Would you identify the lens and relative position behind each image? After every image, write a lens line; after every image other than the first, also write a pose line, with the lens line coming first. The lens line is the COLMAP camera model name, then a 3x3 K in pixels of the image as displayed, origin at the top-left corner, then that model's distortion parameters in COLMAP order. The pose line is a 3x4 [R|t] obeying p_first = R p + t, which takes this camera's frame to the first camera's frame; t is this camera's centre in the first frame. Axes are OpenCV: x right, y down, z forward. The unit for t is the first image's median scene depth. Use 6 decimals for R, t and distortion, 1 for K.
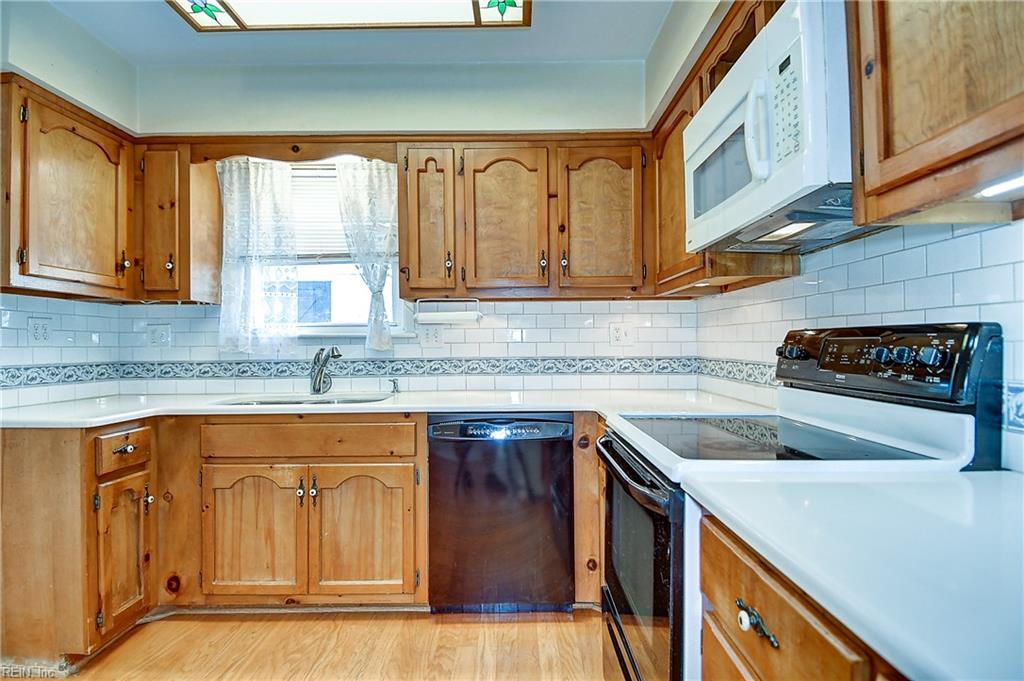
lens RADIAL K [[535.4, 0, 512.0], [0, 535.4, 340.5], [0, 0, 1]] dist [0.047215, -0.051456]
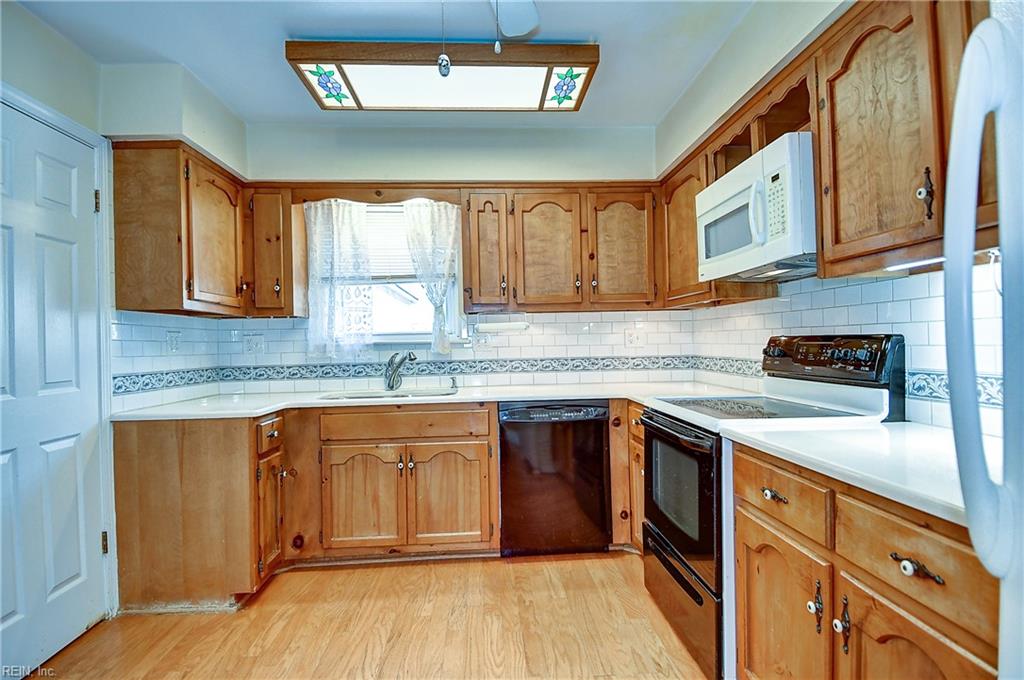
lens RADIAL K [[540.0, 0, 510.0], [0, 540.0, 340.4], [0, 0, 1]] dist [0.051164, -0.052284]
pose [[0.997829, -0.013296, 0.064505, -0.207976], [0.013183, 0.999911, 0.002180, -0.016251], [-0.064528, -0.001325, 0.997915, -0.302731]]
